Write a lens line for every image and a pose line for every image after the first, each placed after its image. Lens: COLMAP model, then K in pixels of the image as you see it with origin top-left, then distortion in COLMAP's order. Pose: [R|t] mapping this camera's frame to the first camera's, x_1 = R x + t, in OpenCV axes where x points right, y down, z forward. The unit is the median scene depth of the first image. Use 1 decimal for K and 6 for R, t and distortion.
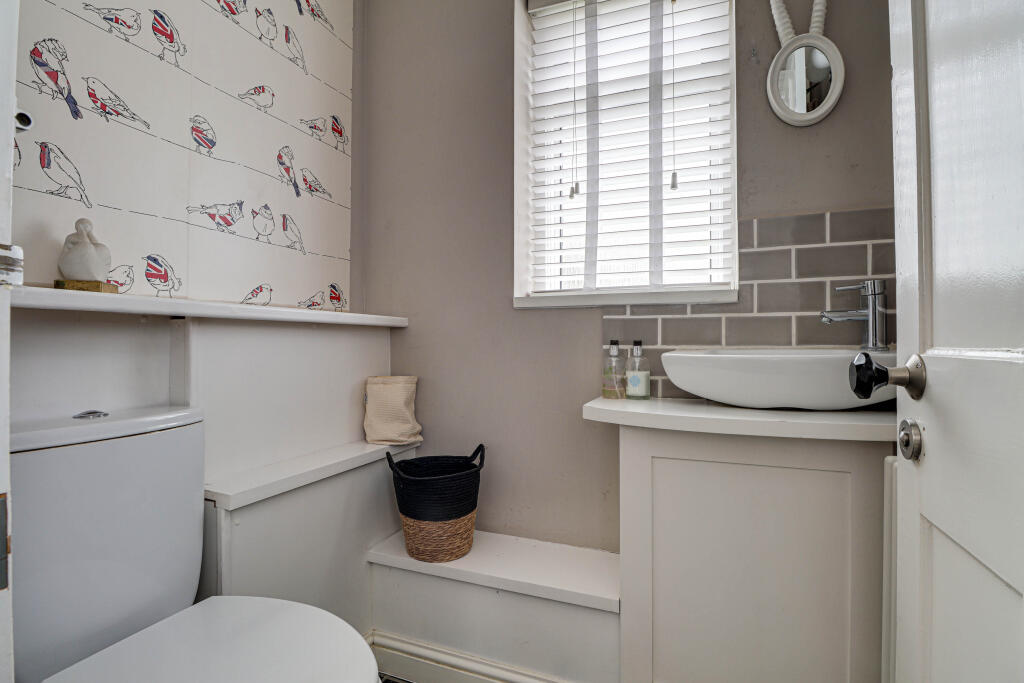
lens RADIAL K [[481.2, 0, 512.1], [0, 481.2, 339.2], [0, 0, 1]] dist [-0.016913, -0.000653]
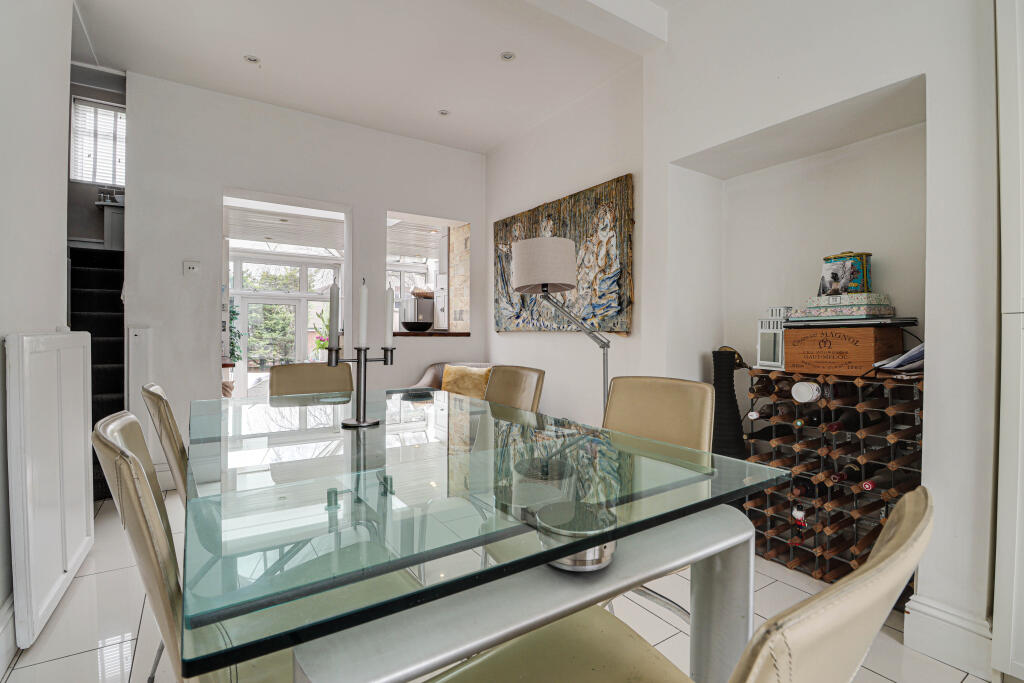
lens RADIAL K [[481.2, 0, 511.4], [0, 481.2, 339.2], [0, 0, 1]] dist [-0.016913, -0.000653]
pose [[0.581292, -0.002045, 0.813693, -1.061605], [-0.016915, 0.999750, 0.014596, 1.124388], [-0.813519, -0.022248, 0.581112, -4.277815]]
